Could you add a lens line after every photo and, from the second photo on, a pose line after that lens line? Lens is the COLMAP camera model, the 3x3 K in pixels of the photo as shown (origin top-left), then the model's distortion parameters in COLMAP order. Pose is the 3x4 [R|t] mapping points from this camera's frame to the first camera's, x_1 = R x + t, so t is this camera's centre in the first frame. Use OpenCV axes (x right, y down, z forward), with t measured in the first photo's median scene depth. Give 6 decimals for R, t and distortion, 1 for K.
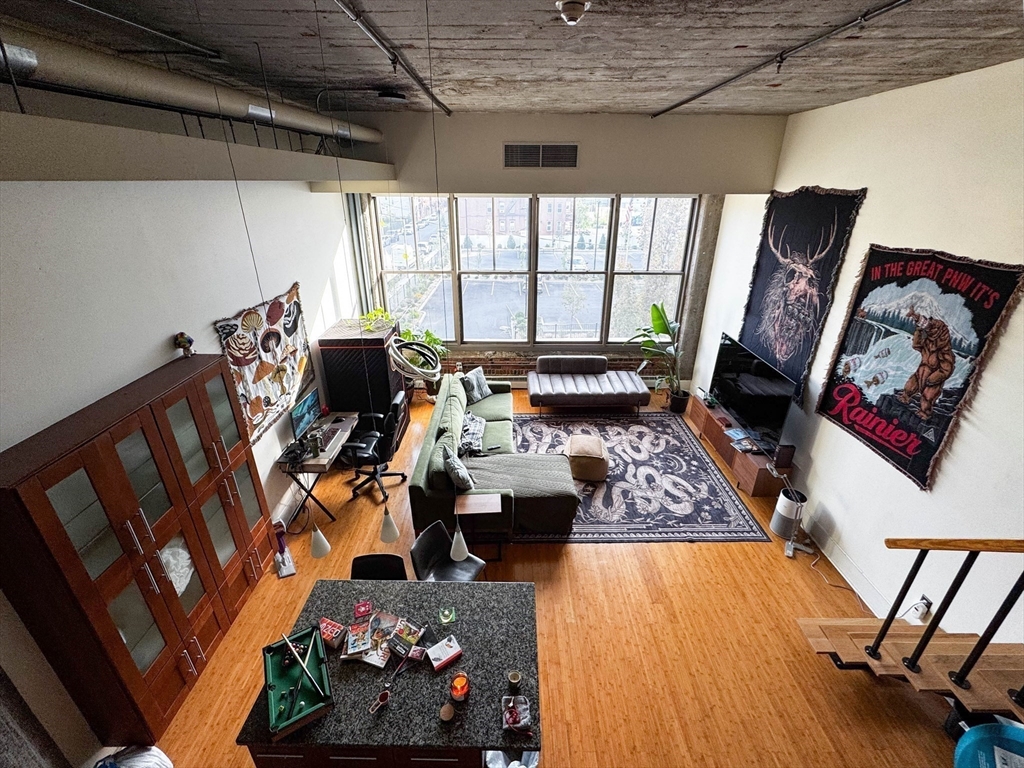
lens RADIAL K [[414.5, 0, 512.0], [0, 414.5, 384.0], [0, 0, 1]] dist [-0.001128, 0.000245]
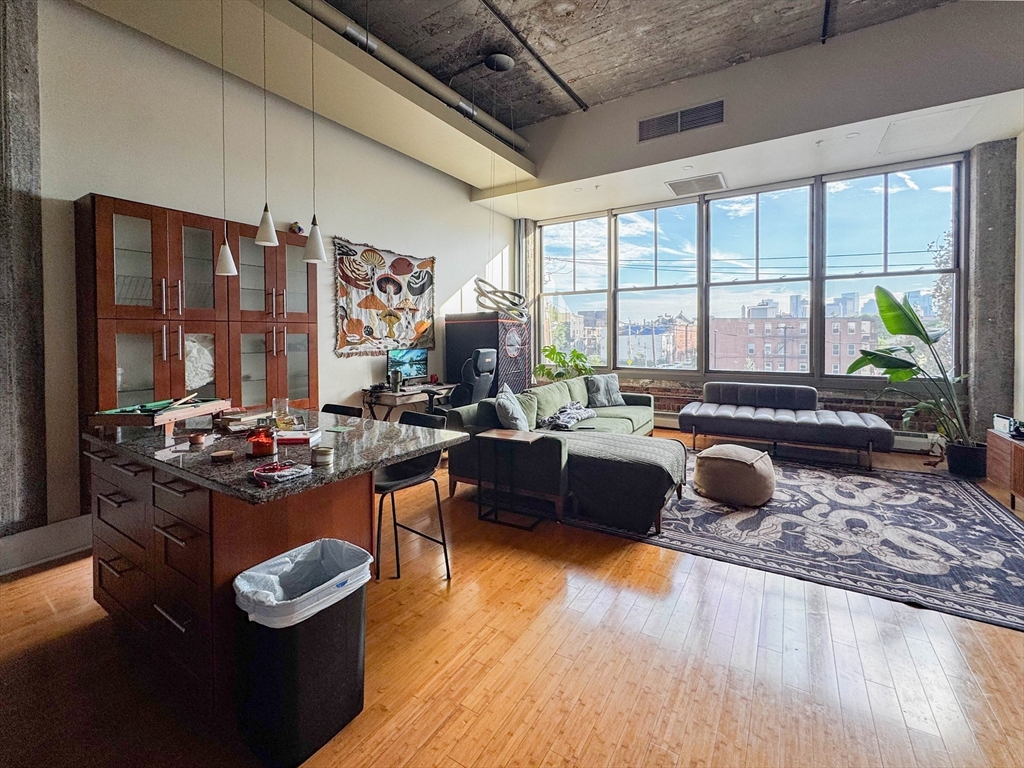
lens RADIAL K [[437.3, 0, 510.1], [0, 437.3, 365.0], [0, 0, 1]] dist [-0.003183, -0.000017]
pose [[0.846165, 0.004658, -0.532901, 0.306023], [-0.201039, 0.928870, -0.311100, 0.372768], [0.493547, 0.370375, 0.786914, 0.286867]]
